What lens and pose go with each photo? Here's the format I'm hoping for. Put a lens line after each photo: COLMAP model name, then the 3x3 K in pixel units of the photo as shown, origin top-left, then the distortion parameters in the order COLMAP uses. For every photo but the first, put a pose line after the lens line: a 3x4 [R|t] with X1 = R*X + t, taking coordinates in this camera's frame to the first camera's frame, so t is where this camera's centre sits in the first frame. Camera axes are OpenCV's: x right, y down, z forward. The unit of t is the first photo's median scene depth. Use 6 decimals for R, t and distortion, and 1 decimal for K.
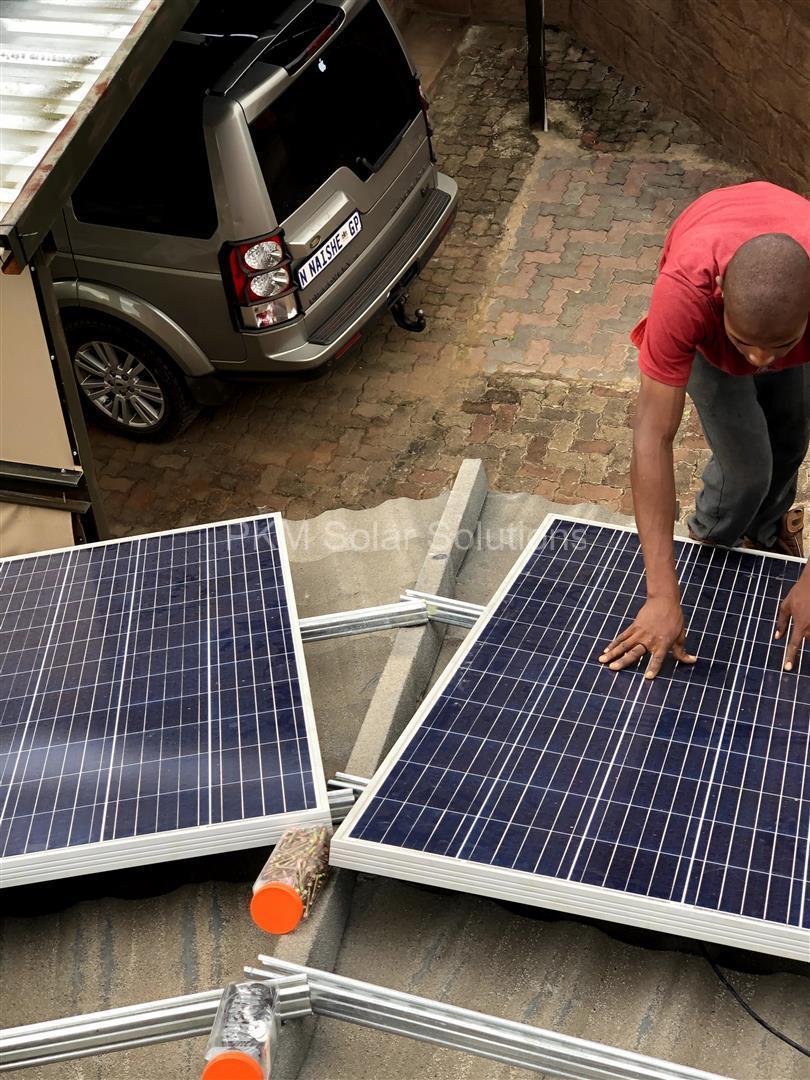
lens RADIAL K [[2118.4, 0, 404.1], [0, 2118.4, 581.0], [0, 0, 1]] dist [-0.178888, 2.181079]
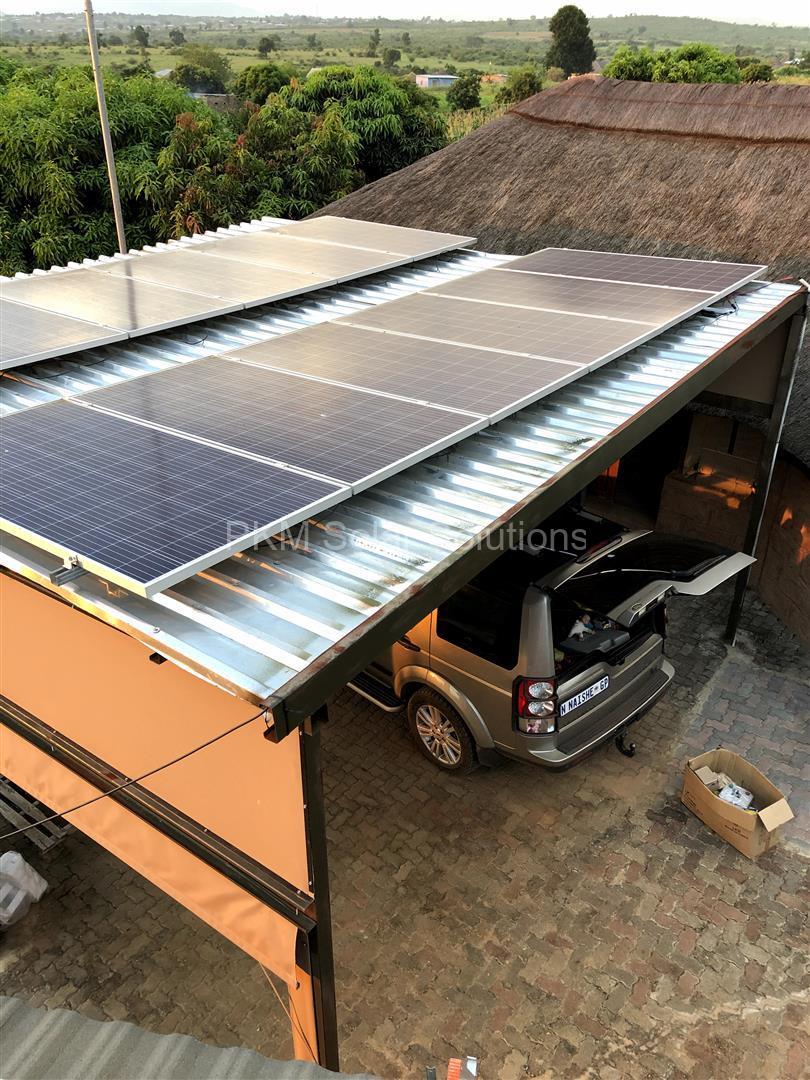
lens RADIAL K [[881.1, 0, 399.5], [0, 881.1, 524.2], [0, 0, 1]] dist [0.003956, 0.047014]
pose [[0.935784, 0.227683, -0.269199, -0.017539], [-0.287653, 0.934536, -0.209521, -0.104499], [0.203872, 0.273502, 0.940017, 0.340305]]
